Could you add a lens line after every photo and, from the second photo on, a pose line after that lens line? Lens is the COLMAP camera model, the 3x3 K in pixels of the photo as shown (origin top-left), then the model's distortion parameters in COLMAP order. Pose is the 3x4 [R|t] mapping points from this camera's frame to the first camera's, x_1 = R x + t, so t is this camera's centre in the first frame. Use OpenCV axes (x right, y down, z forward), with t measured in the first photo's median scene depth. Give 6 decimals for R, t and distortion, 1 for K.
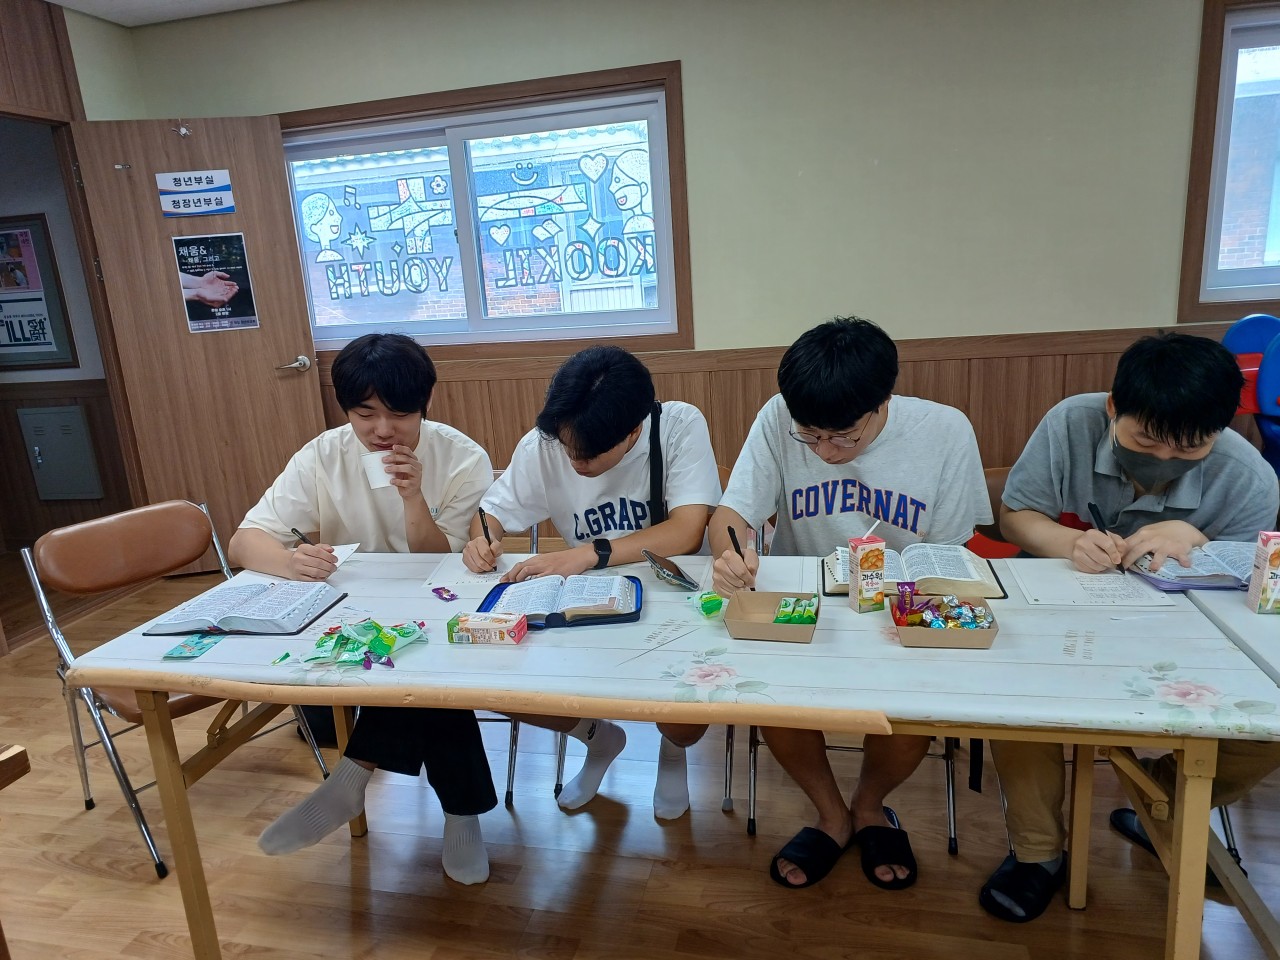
lens RADIAL K [[862.6, 0, 634.6], [0, 862.6, 480.6], [0, 0, 1]] dist [0.007865, -0.004827]
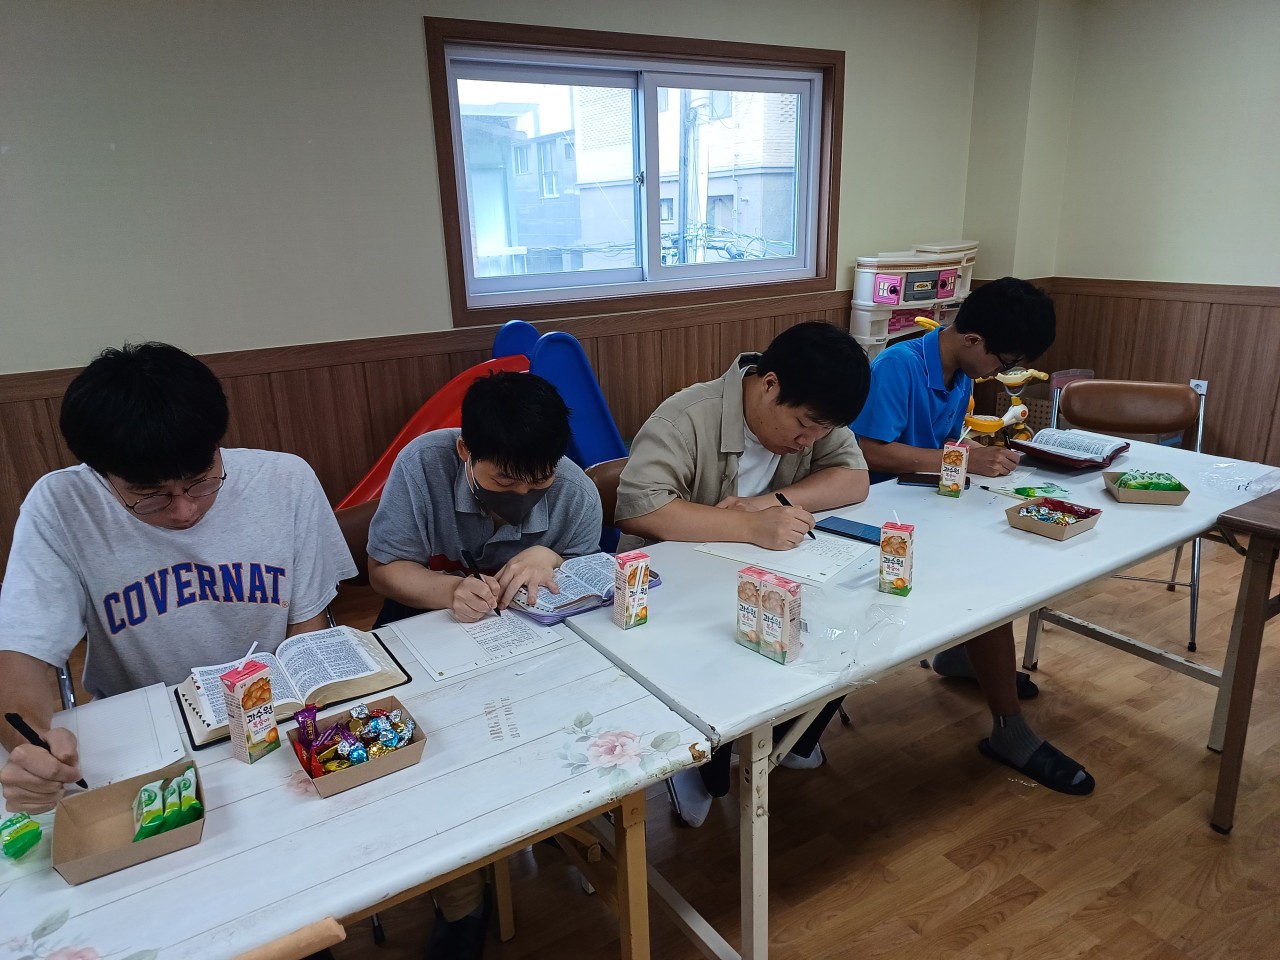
lens RADIAL K [[862.6, 0, 634.6], [0, 862.6, 480.6], [0, 0, 1]] dist [0.007865, -0.004827]
pose [[0.704731, -0.157786, 0.691706, 0.005461], [0.148415, 0.986172, 0.073747, -0.085951], [-0.693777, 0.050688, 0.718404, 0.157514]]
